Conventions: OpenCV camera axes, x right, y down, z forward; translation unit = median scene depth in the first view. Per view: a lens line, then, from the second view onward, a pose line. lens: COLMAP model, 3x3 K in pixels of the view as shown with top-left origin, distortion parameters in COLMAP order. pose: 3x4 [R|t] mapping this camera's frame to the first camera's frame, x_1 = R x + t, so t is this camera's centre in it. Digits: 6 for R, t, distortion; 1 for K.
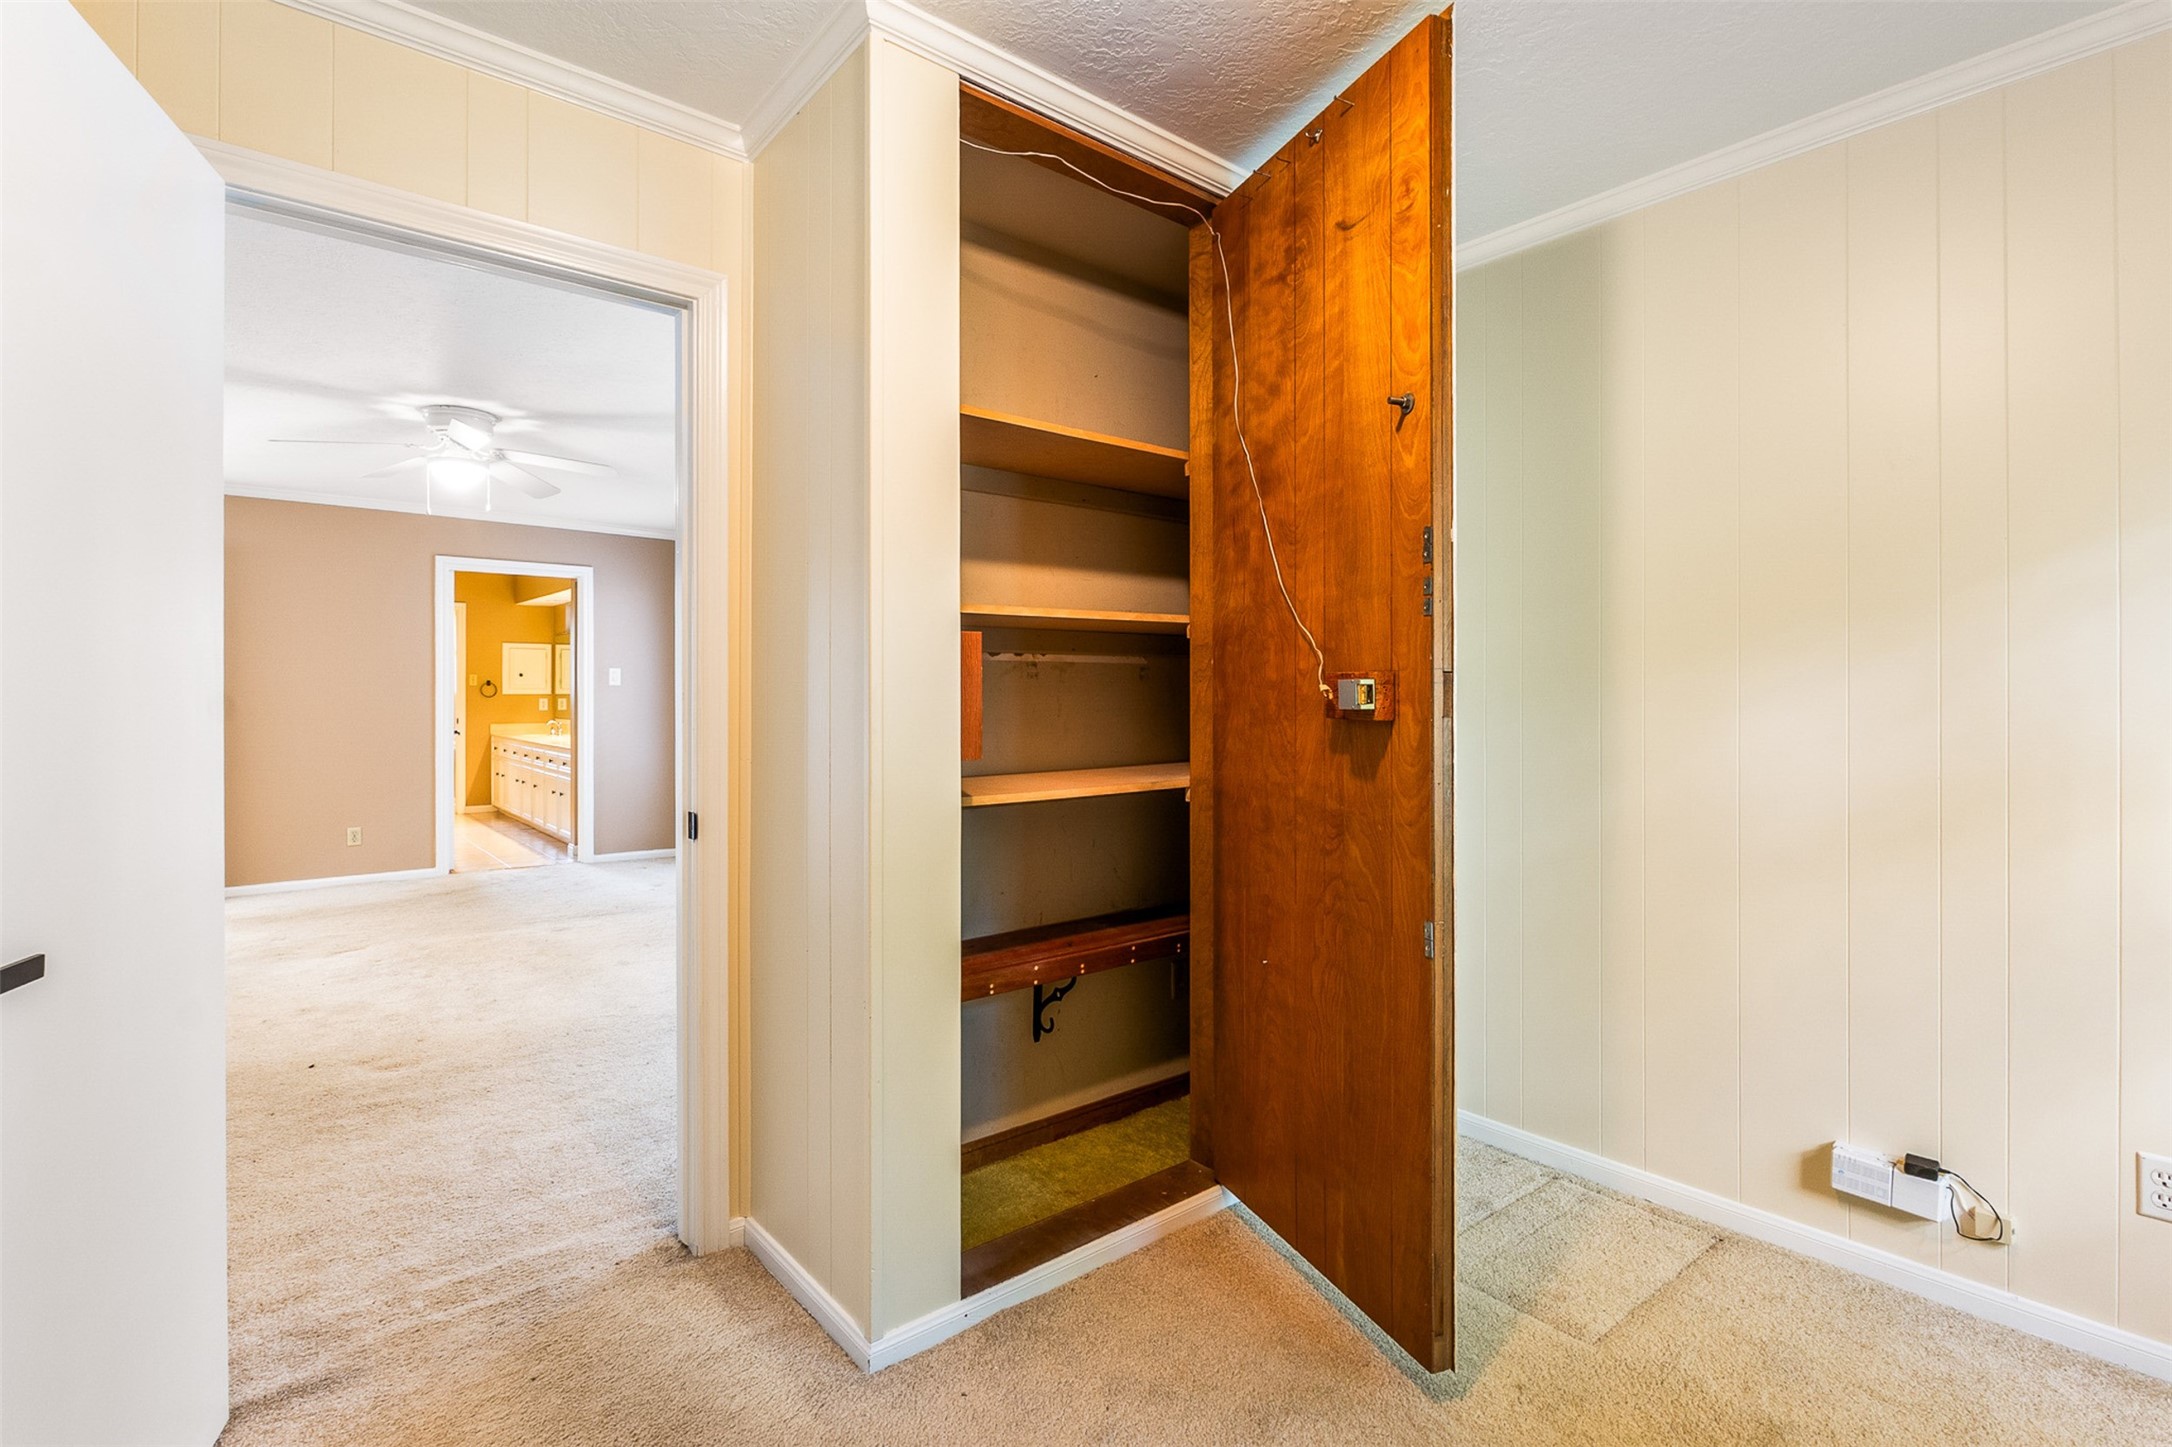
lens RADIAL K [[999.0, 0, 1086.0], [0, 999.0, 697.7], [0, 0, 1]] dist [0.002477, 0.000107]
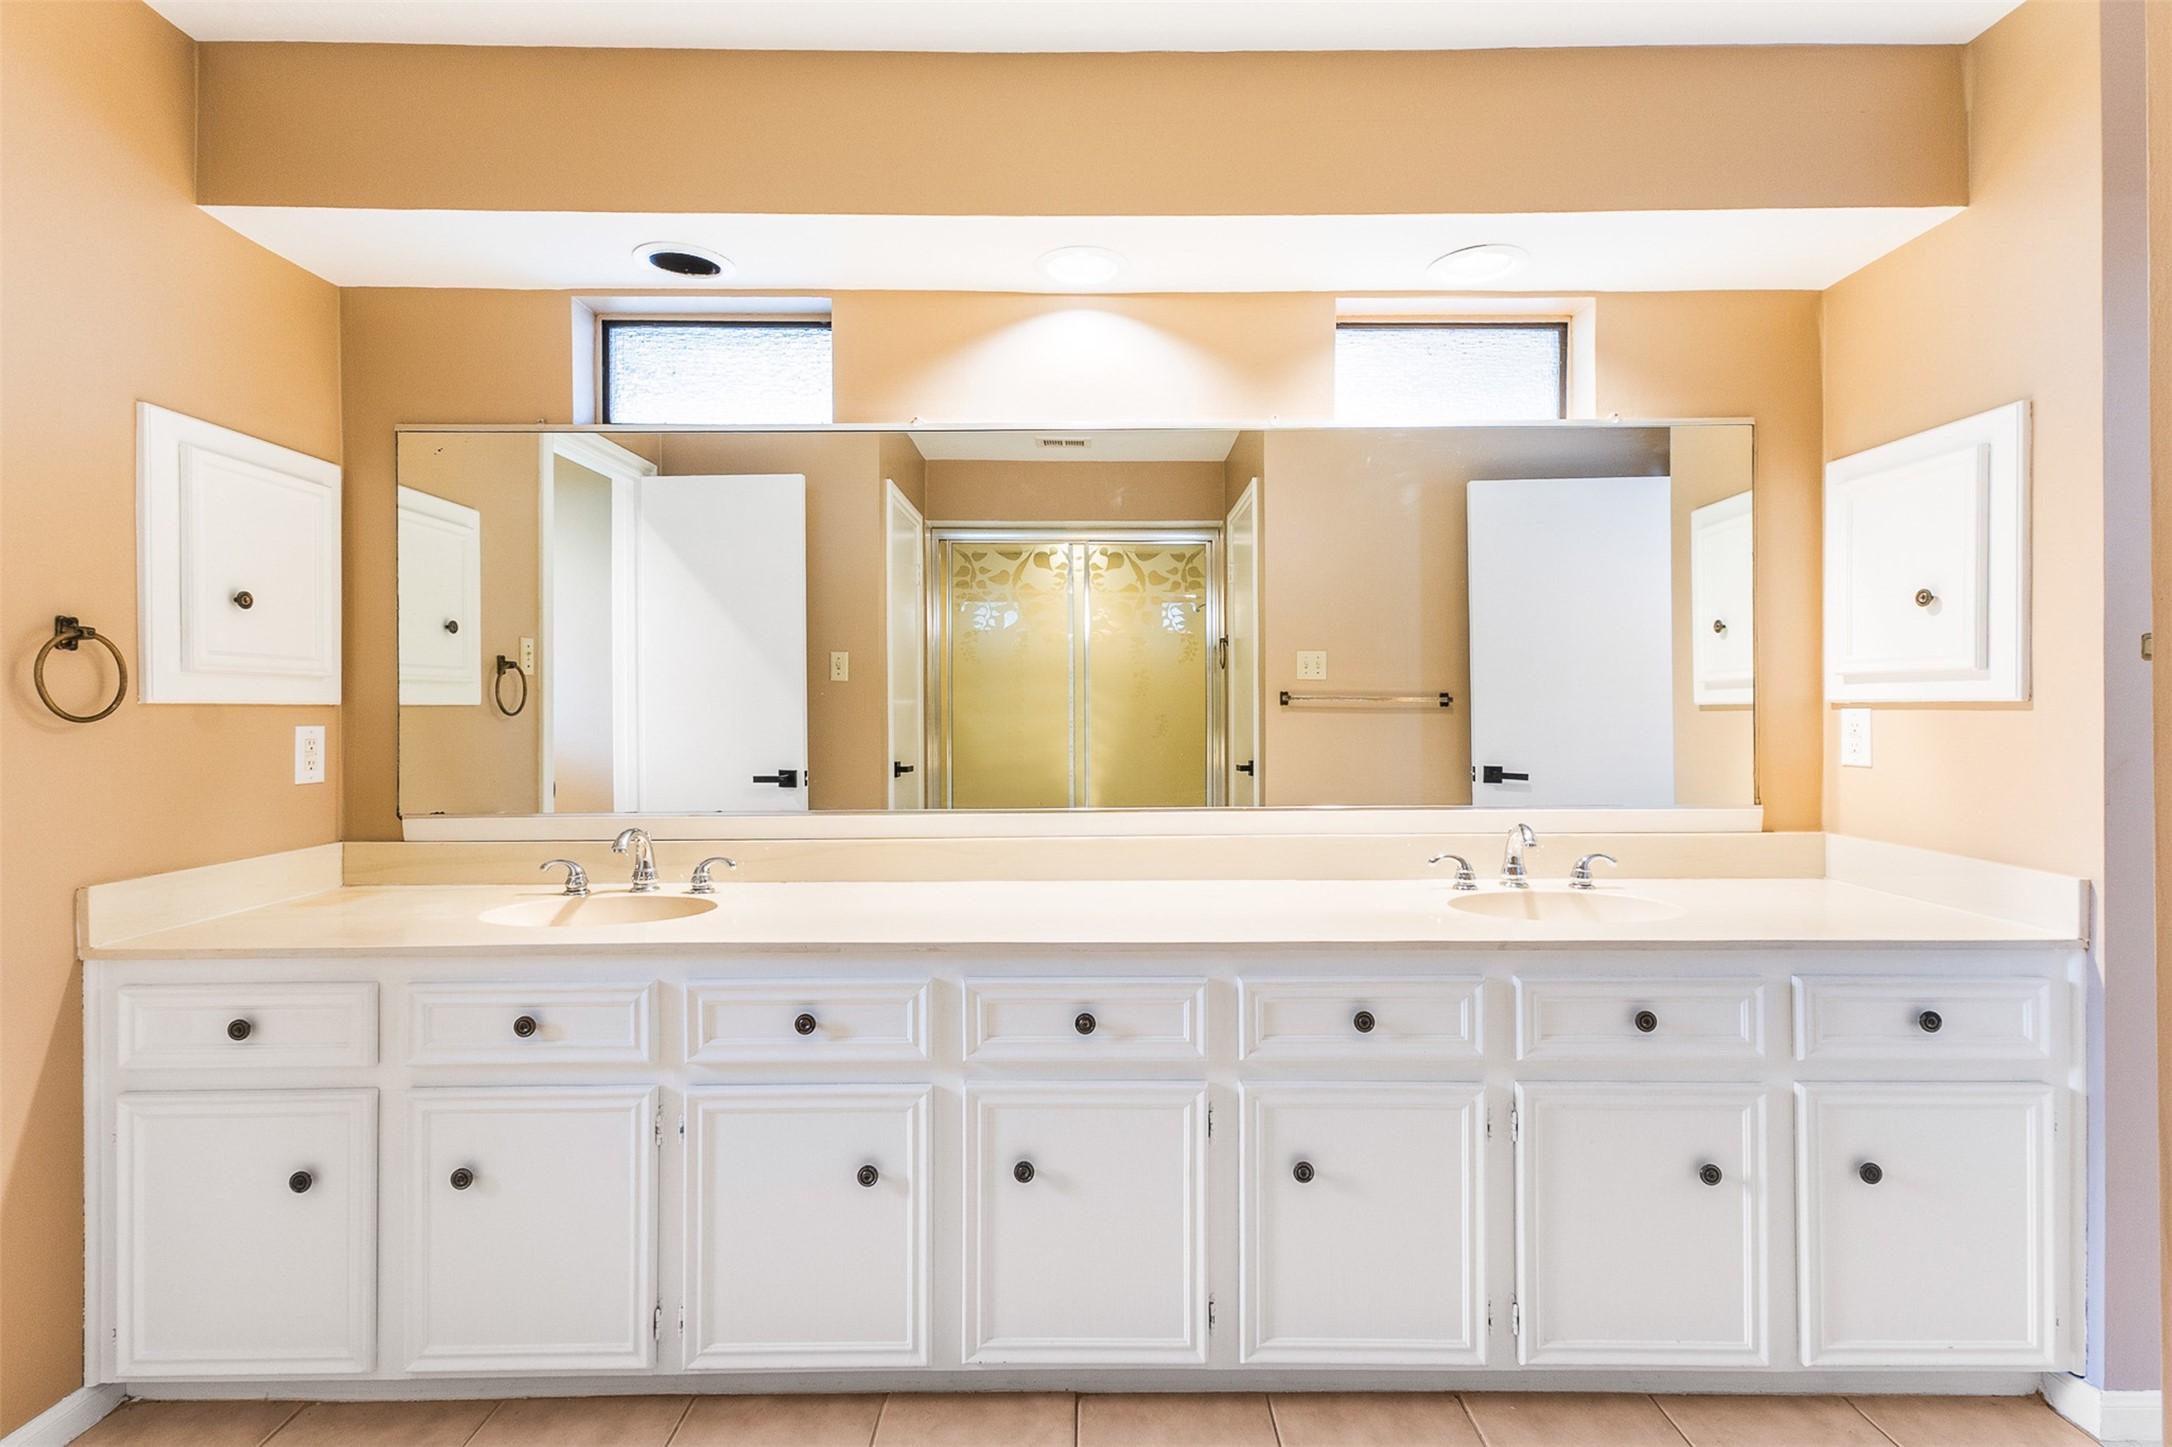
lens RADIAL K [[1004.9, 0, 1077.8], [0, 1004.9, 700.2], [0, 0, 1]] dist [-0.000165, -0.000217]
pose [[0.635027, 0.002182, 0.772487, -0.630804], [0.004888, 0.999965, -0.006843, -0.002085], [-0.772475, 0.008121, 0.634994, 0.787981]]
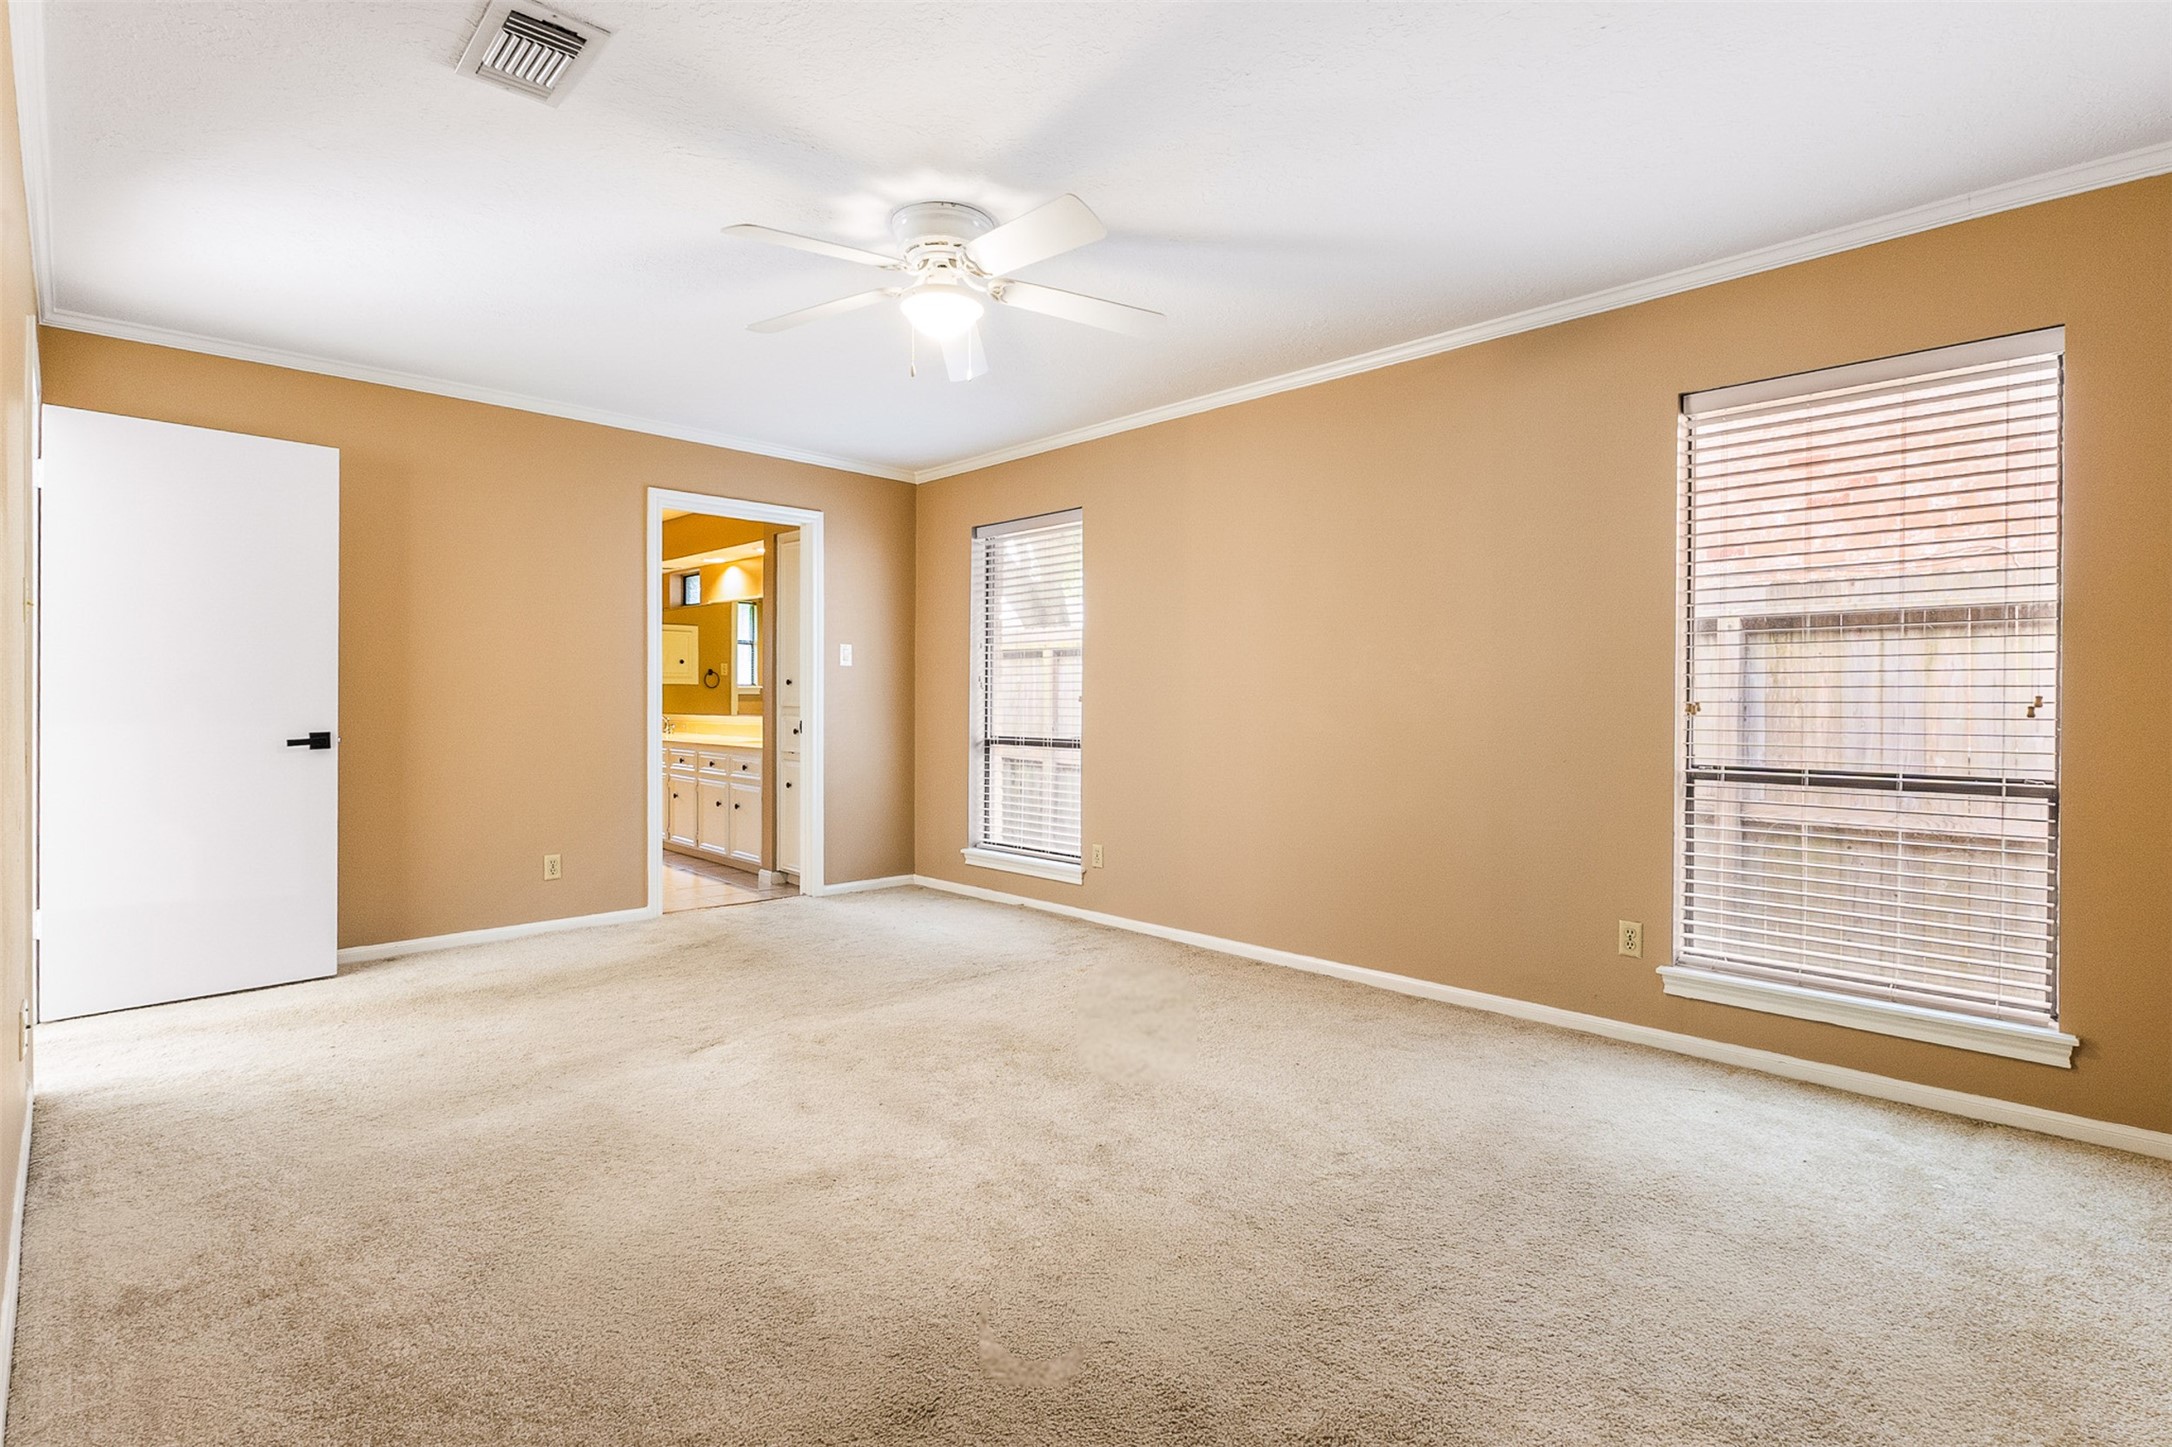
lens RADIAL K [[1007.0, 0, 1078.4], [0, 1007.0, 703.4], [0, 0, 1]] dist [0.001029, 0.000176]
pose [[0.996256, 0.004275, 0.086349, -0.262720], [-0.004380, 0.999990, 0.001029, 0.011142], [-0.086344, -0.001404, 0.996264, 0.151372]]
